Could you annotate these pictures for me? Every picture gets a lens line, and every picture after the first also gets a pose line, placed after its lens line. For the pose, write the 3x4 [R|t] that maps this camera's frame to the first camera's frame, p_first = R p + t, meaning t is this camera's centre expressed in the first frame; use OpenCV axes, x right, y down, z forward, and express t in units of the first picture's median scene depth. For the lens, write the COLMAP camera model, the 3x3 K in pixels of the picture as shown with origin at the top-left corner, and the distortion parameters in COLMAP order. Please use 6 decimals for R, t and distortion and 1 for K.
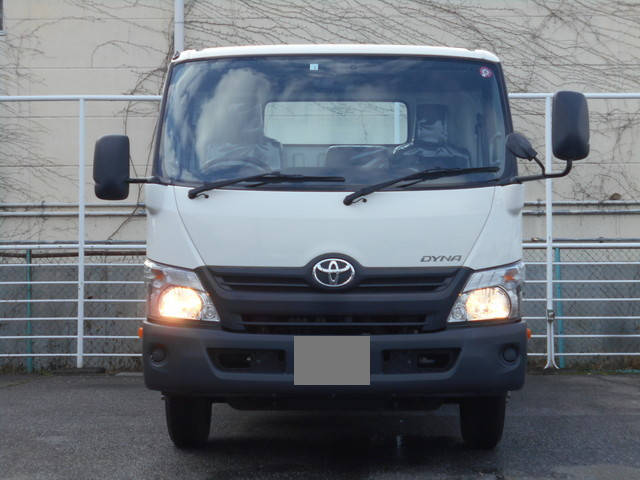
lens RADIAL K [[1397.0, 0, 319.8], [0, 1397.0, 236.8], [0, 0, 1]] dist [0.009927, 0.000000]
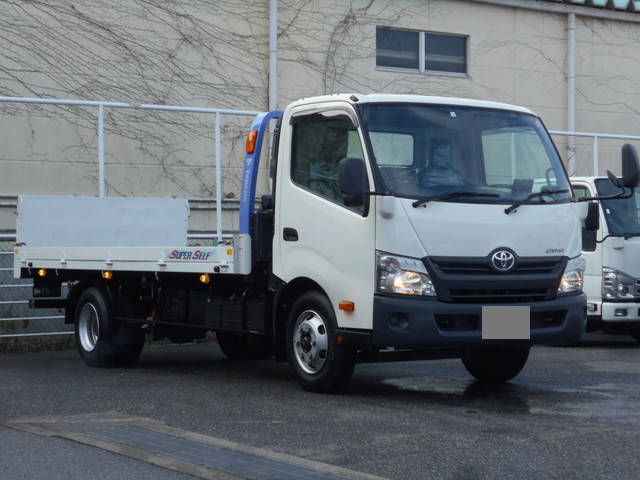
lens RADIAL K [[1397.0, 0, 320.4], [0, 1397.0, 242.6], [0, 0, 1]] dist [0.009927, 0.000000]
pose [[0.829424, 0.004615, 0.558601, -0.543793], [-0.013296, 0.999846, 0.011482, -0.003993], [-0.558462, -0.016950, 0.829357, -0.055003]]
